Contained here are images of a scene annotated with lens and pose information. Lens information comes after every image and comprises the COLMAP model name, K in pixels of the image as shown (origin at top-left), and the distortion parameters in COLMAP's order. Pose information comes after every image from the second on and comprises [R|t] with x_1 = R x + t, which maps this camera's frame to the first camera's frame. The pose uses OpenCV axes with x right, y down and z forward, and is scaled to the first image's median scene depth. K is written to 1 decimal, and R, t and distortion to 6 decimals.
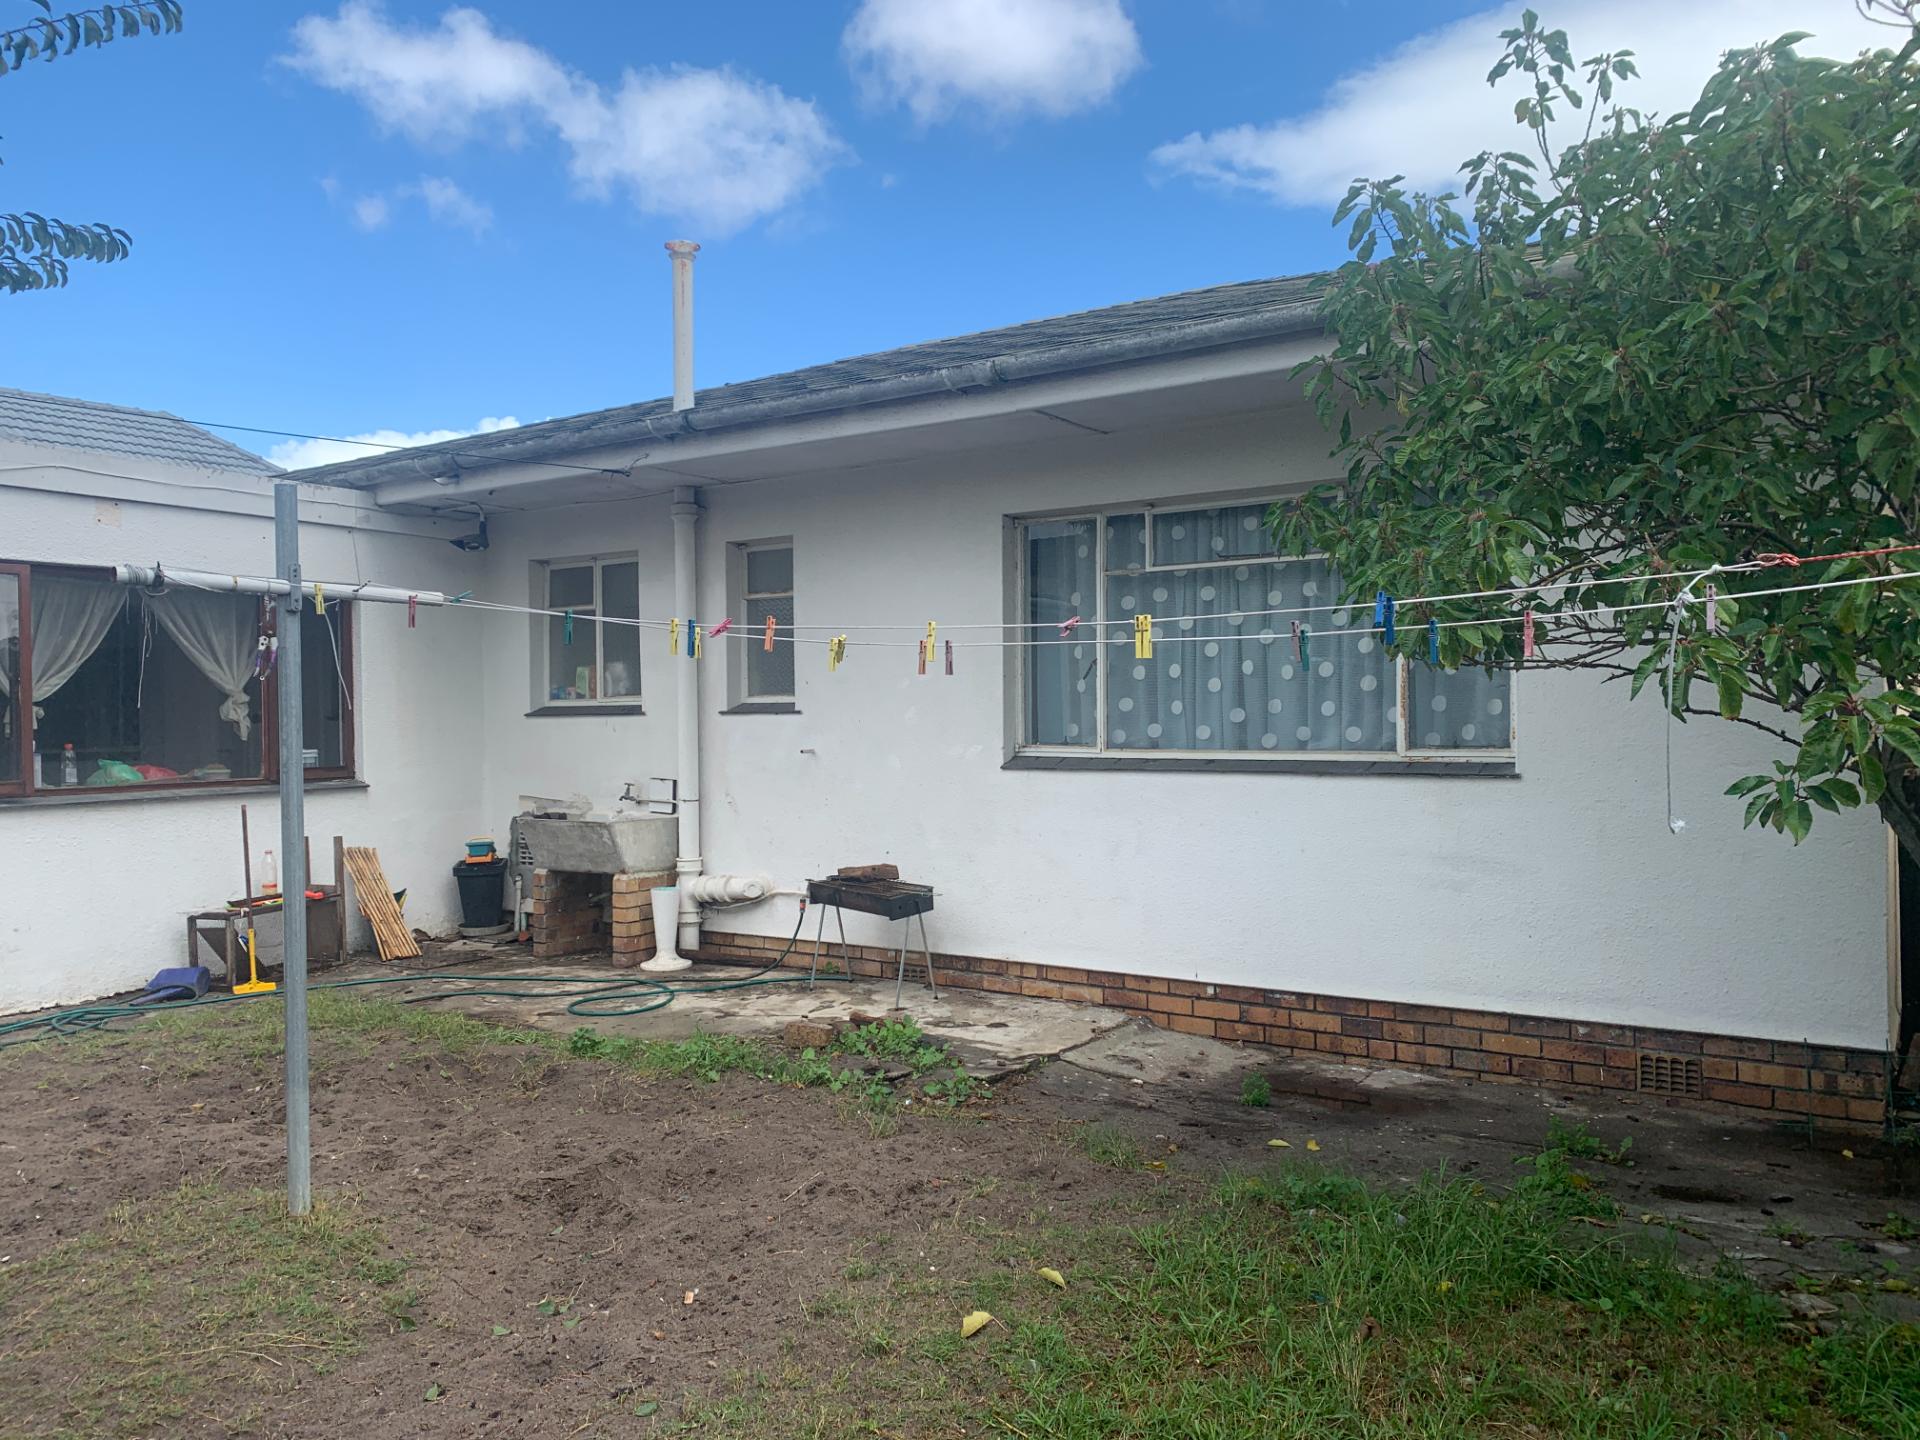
lens RADIAL K [[1465.3, 0, 945.9], [0, 1465.3, 722.8], [0, 0, 1]] dist [0.046963, -0.051130]
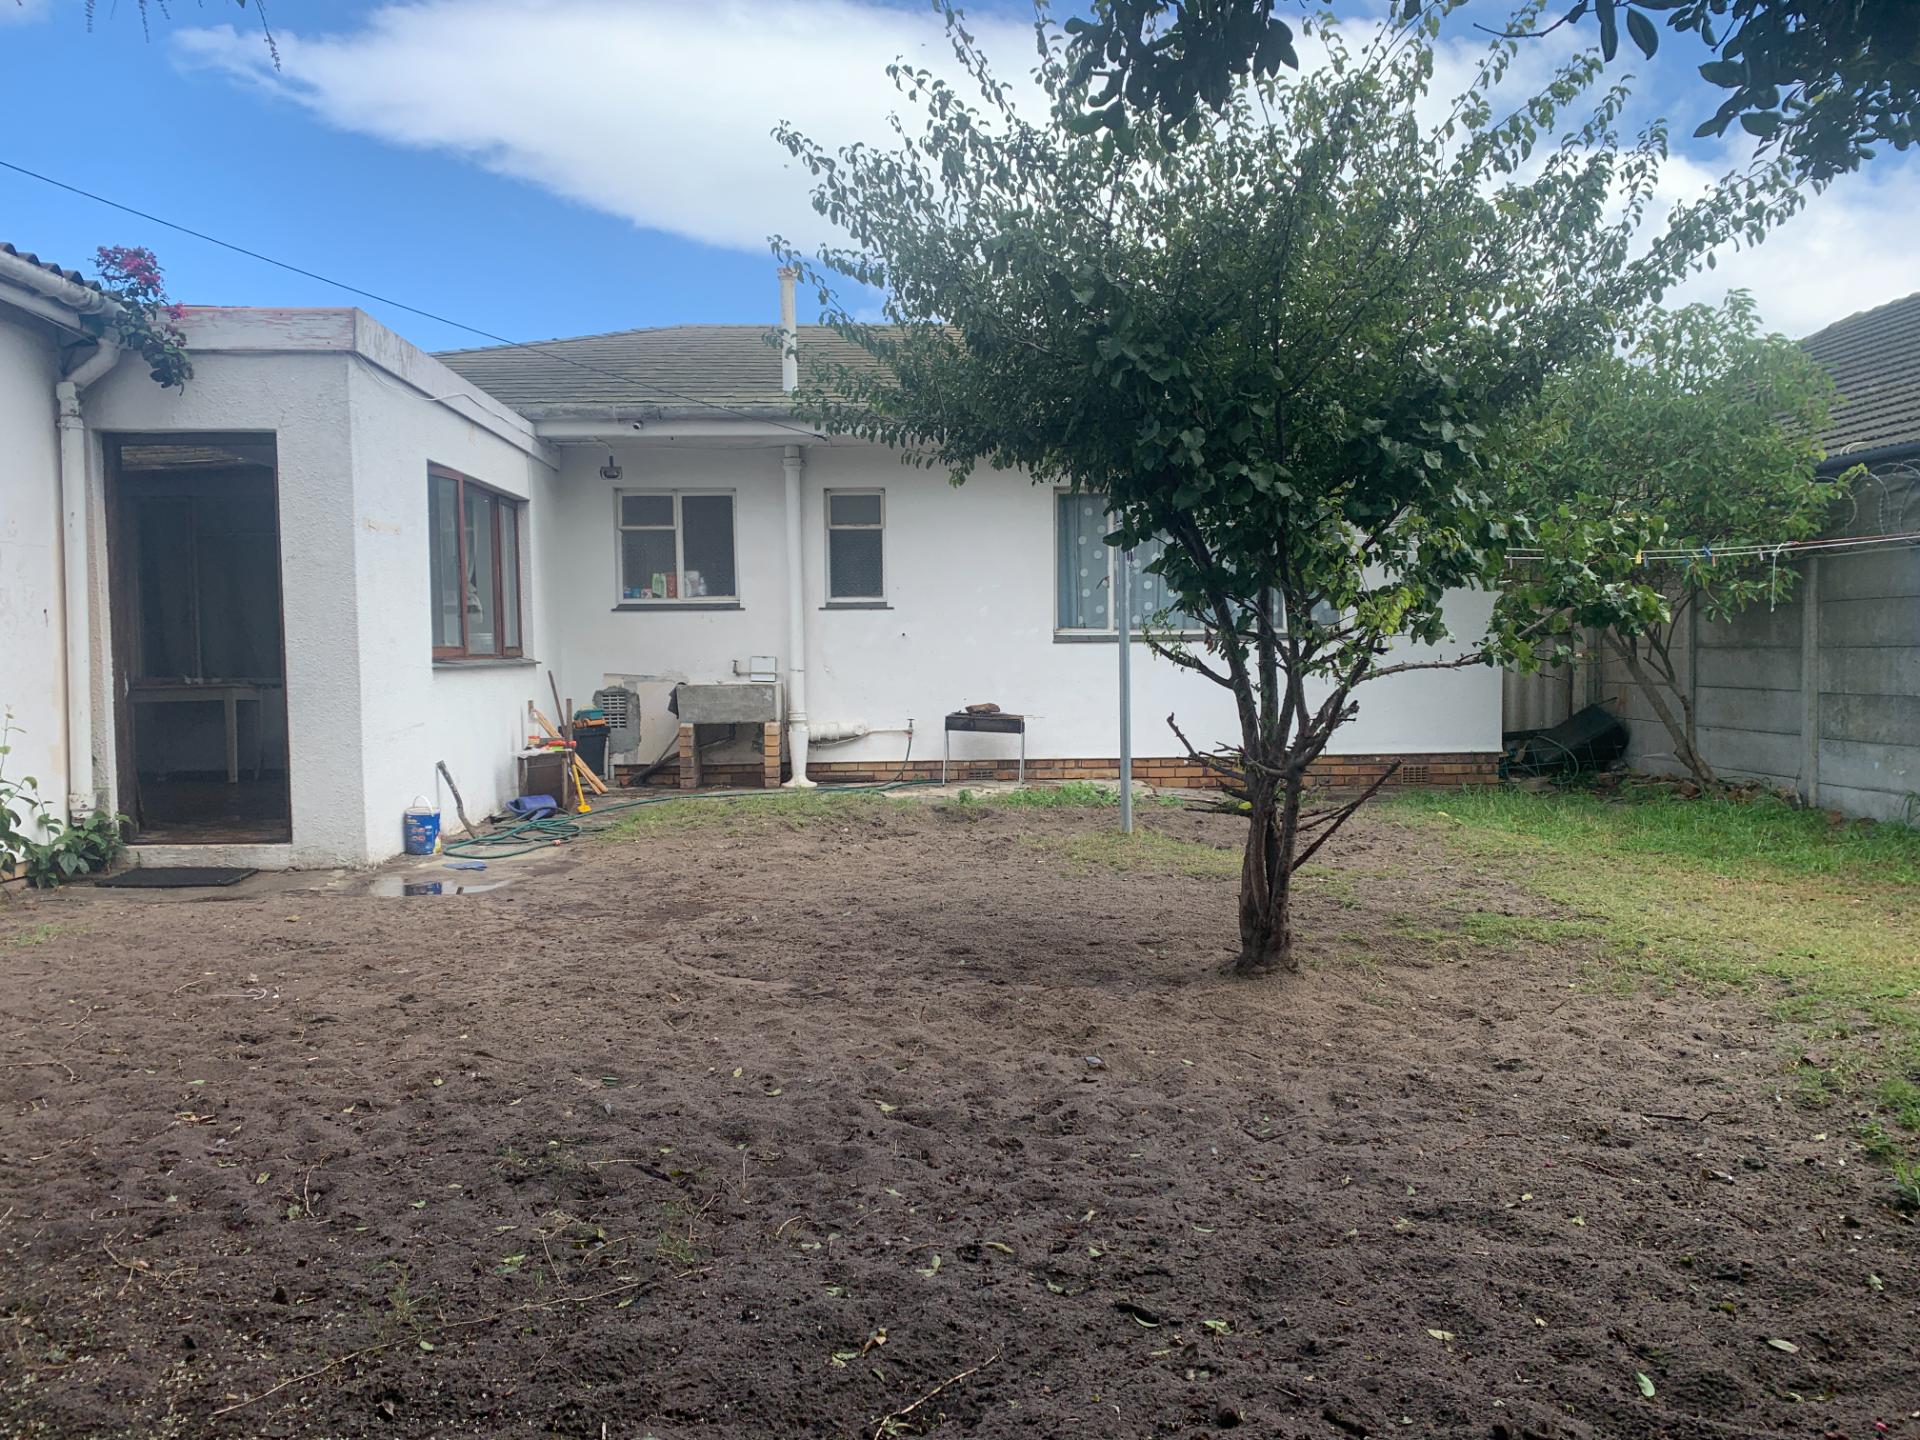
lens RADIAL K [[1465.3, 0, 945.5], [0, 1465.3, 728.5], [0, 0, 1]] dist [0.046963, -0.051130]
pose [[0.805842, -0.026950, 0.591517, -1.137966], [0.006187, 0.999292, 0.037100, 0.072986], [-0.592098, -0.026237, 0.805439, -0.279727]]
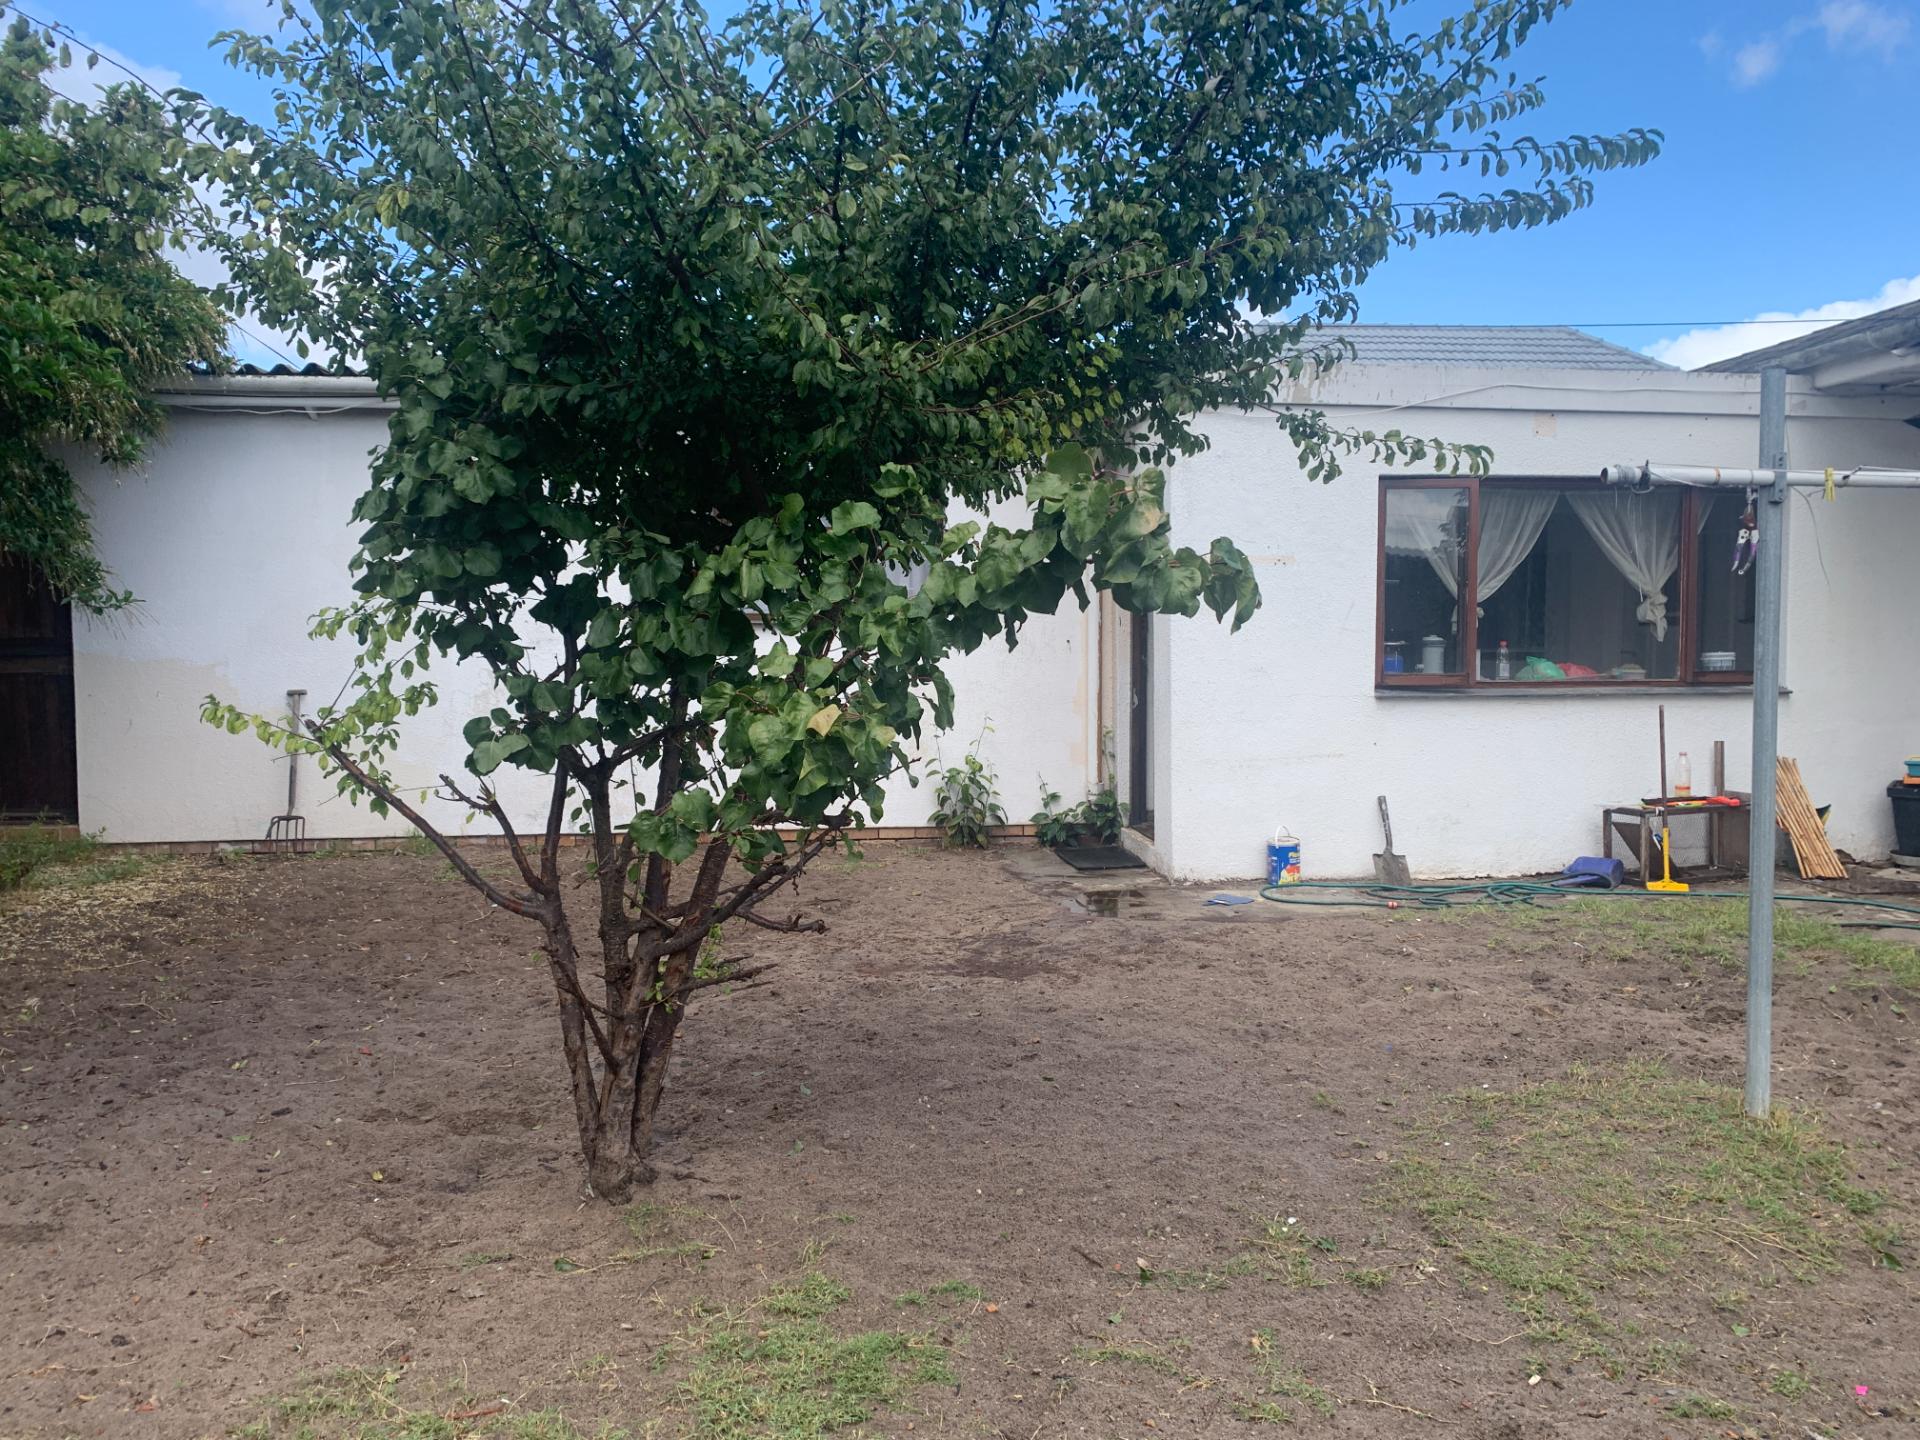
lens RADIAL K [[1465.3, 0, 964.2], [0, 1465.3, 738.6], [0, 0, 1]] dist [0.046963, -0.051130]
pose [[0.651277, 0.067944, -0.755792, -0.024645], [-0.011411, 0.996748, 0.079773, 0.003580], [0.758754, -0.043330, 0.649934, -0.016114]]
